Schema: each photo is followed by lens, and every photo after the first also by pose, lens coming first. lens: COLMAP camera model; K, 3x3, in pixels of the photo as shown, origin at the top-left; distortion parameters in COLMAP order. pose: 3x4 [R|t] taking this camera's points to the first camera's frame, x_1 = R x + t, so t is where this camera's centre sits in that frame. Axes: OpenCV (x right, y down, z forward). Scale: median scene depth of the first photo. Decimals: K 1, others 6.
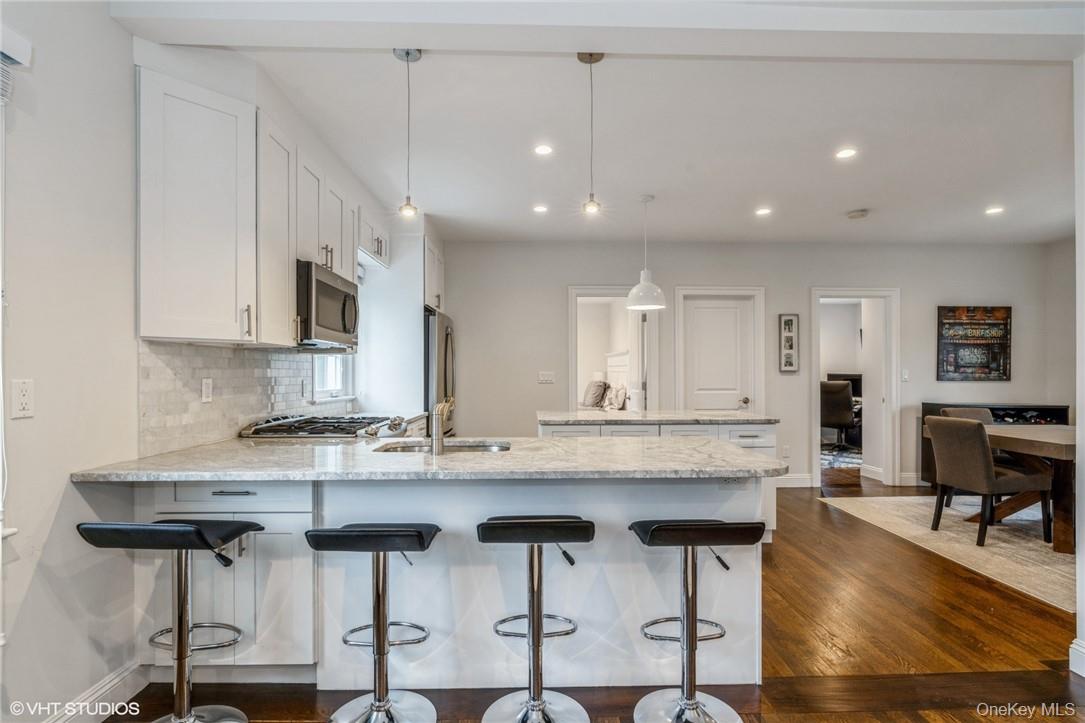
lens RADIAL K [[536.6, 0, 538.6], [0, 536.6, 372.9], [0, 0, 1]] dist [0.000496, -0.000421]
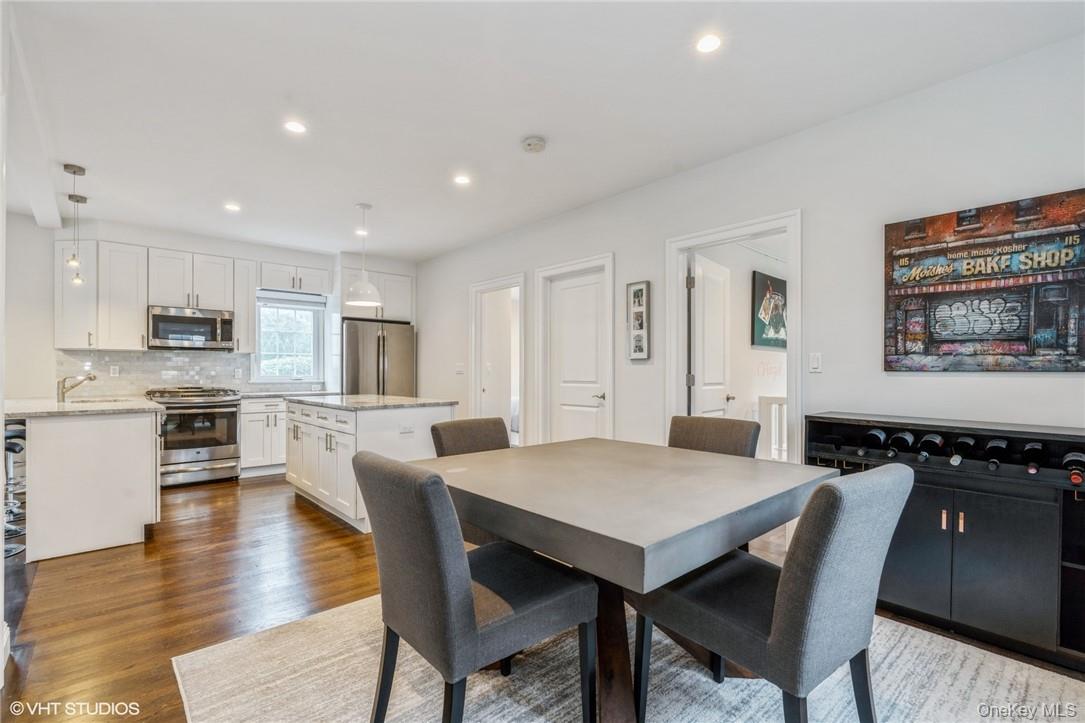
lens RADIAL K [[496.4, 0, 531.3], [0, 496.4, 371.3], [0, 0, 1]] dist [0.001332, 0.000412]
pose [[0.639919, -0.000866, -0.768442, 0.900726], [-0.000269, 0.999999, -0.001351, 0.015178], [0.768442, 0.001072, 0.639919, 0.444819]]
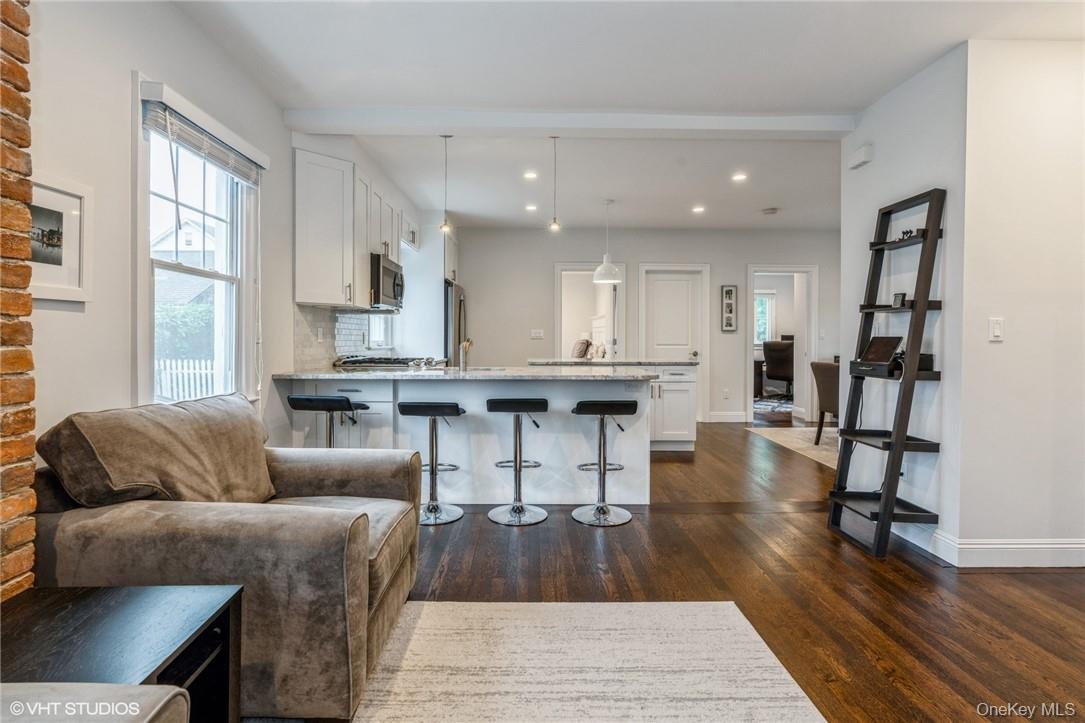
lens RADIAL K [[535.8, 0, 532.7], [0, 535.8, 342.9], [0, 0, 1]] dist [0.000498, -0.000017]
pose [[0.999859, 0.005234, -0.015971, 0.023774], [-0.005095, 0.999949, 0.008754, 0.017017], [0.016016, -0.008671, 0.999834, -0.272273]]
